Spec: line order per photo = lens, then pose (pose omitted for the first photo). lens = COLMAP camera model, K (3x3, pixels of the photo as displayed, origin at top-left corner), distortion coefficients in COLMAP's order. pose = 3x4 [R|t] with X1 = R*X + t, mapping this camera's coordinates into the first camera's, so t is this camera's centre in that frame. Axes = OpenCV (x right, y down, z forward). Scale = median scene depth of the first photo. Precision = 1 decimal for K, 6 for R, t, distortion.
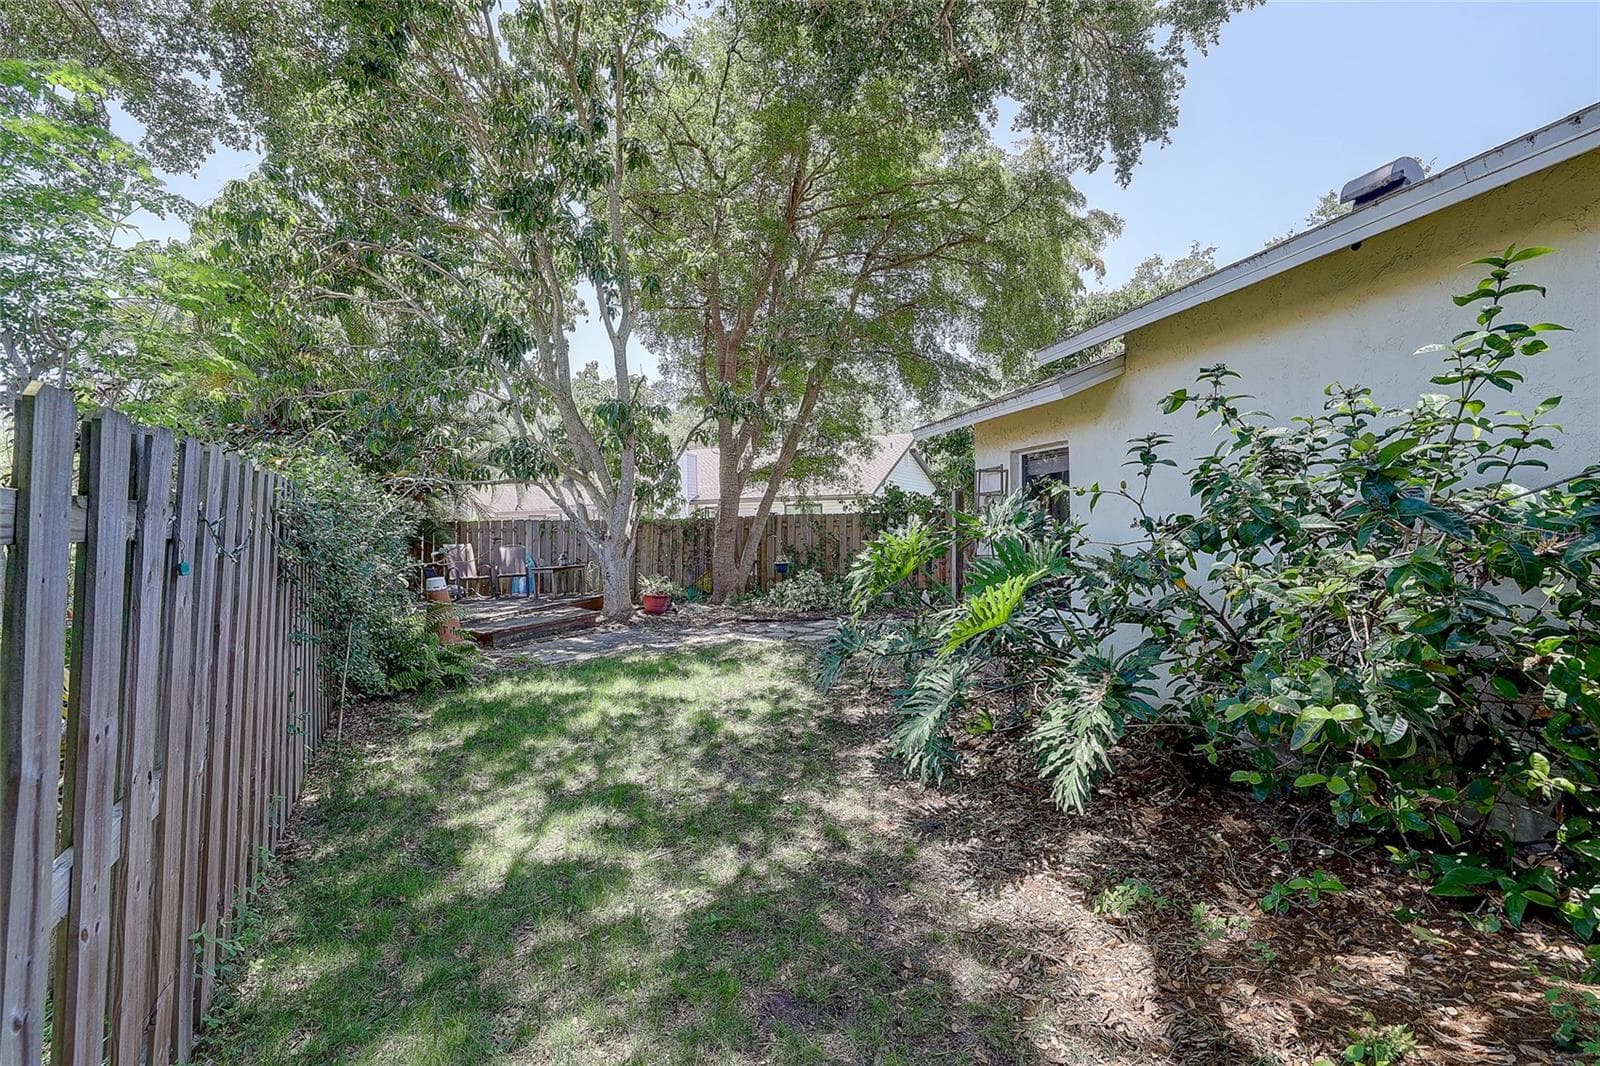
lens RADIAL K [[1263.0, 0, 800.0], [0, 1263.0, 533.0], [0, 0, 1]] dist [0.006087, -0.003487]
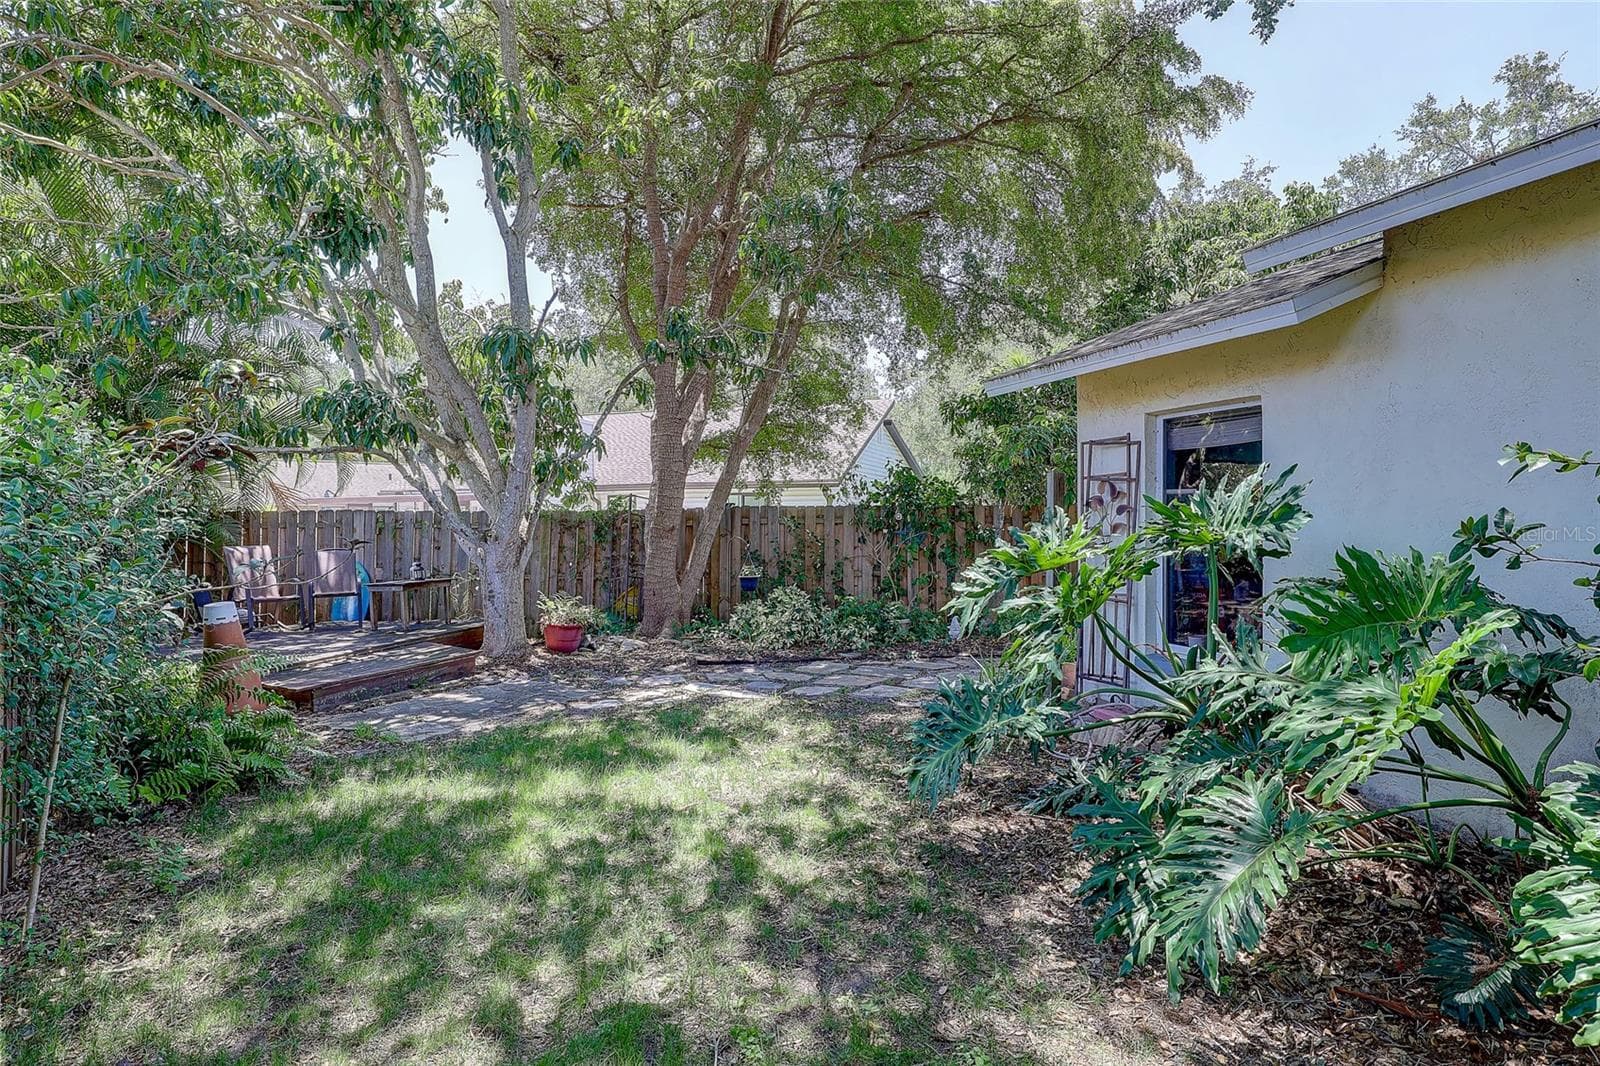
lens RADIAL K [[1346.4, 0, 800.0], [0, 1346.4, 533.0], [0, 0, 1]] dist [0.071966, 0.012139]
pose [[0.987425, 0.007909, 0.157893, -0.105643], [-0.008050, 0.999968, 0.000253, -0.000503], [-0.157886, -0.001521, 0.987456, 0.276836]]
